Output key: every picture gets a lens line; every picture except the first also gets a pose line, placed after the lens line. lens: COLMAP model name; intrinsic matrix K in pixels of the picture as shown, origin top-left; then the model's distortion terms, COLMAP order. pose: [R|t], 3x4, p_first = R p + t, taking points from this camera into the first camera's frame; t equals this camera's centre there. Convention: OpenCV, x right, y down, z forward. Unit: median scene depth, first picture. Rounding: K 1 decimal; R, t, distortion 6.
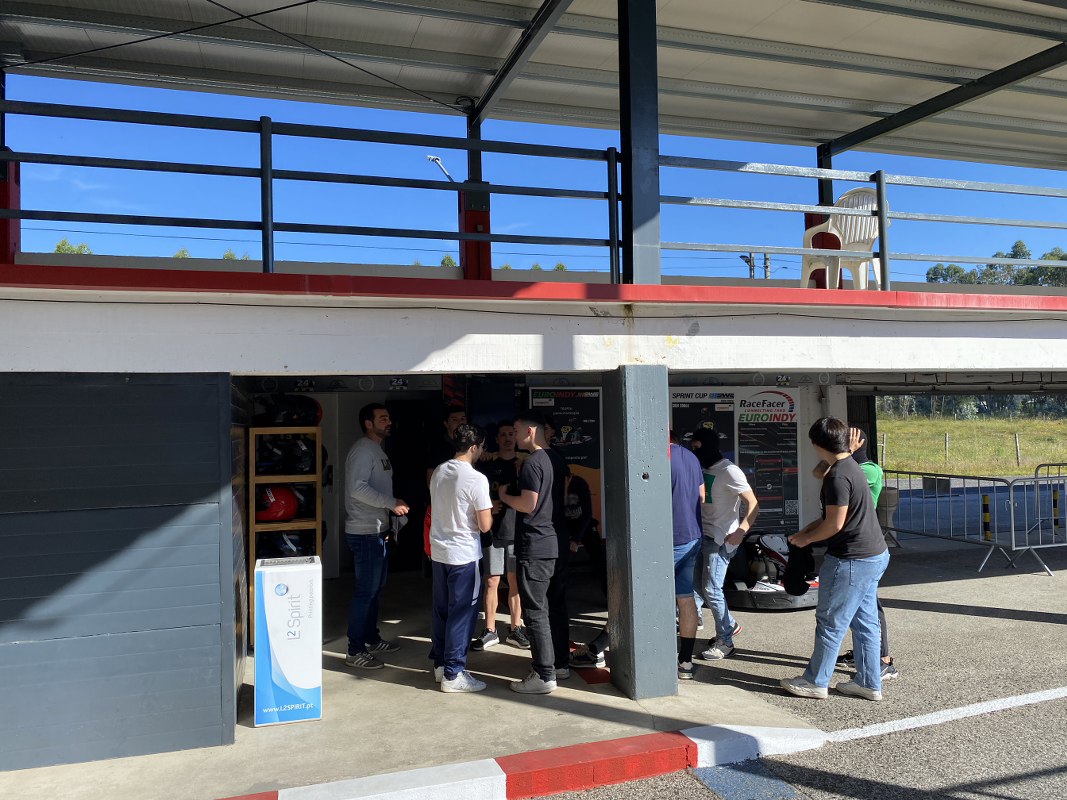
lens RADIAL K [[798.3, 0, 535.8], [0, 798.3, 400.7], [0, 0, 1]] dist [0.010449, -0.026996]
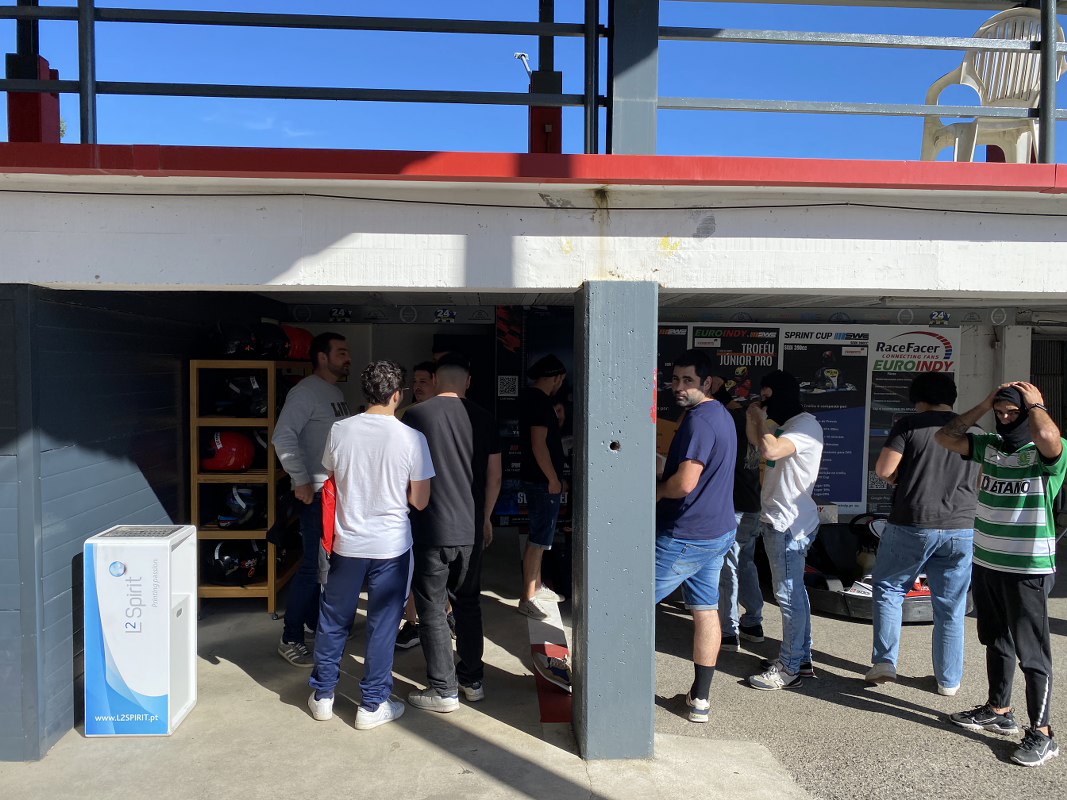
lens RADIAL K [[798.3, 0, 529.4], [0, 798.3, 403.3], [0, 0, 1]] dist [0.010449, -0.026996]
pose [[0.973493, 0.037989, -0.225542, 0.202980], [-0.020220, 0.996543, 0.080576, 0.005297], [0.227823, -0.073879, 0.970896, 0.299426]]
